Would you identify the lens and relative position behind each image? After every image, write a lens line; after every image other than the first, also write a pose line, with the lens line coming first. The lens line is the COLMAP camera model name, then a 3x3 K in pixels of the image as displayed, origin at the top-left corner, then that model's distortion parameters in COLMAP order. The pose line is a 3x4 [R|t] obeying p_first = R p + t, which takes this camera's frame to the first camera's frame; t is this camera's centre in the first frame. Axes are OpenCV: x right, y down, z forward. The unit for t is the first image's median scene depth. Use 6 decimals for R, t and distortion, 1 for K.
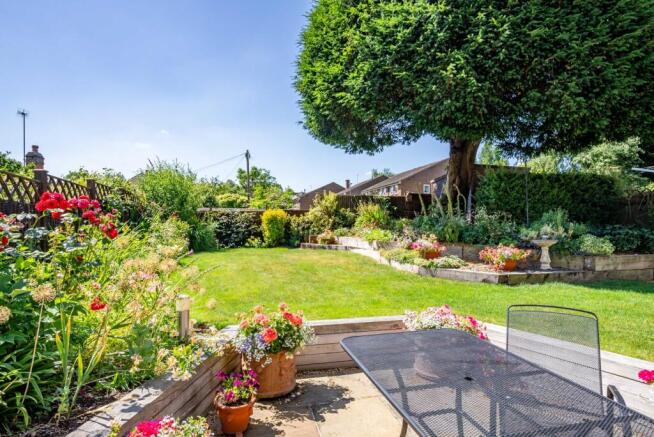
lens RADIAL K [[349.8, 0, 326.9], [0, 349.8, 219.7], [0, 0, 1]] dist [-0.002601, -0.002005]
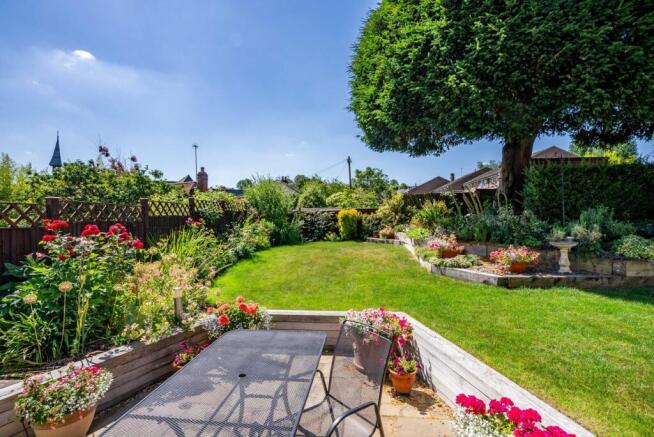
lens RADIAL K [[299.8, 0, 327.0], [0, 299.8, 218.8], [0, 0, 1]] dist [-0.015946, 0.002071]
pose [[0.940154, -0.018176, -0.340264, 0.240843], [0.026218, 0.999475, 0.019050, -0.031687], [0.339739, -0.026831, 0.940137, 0.010818]]
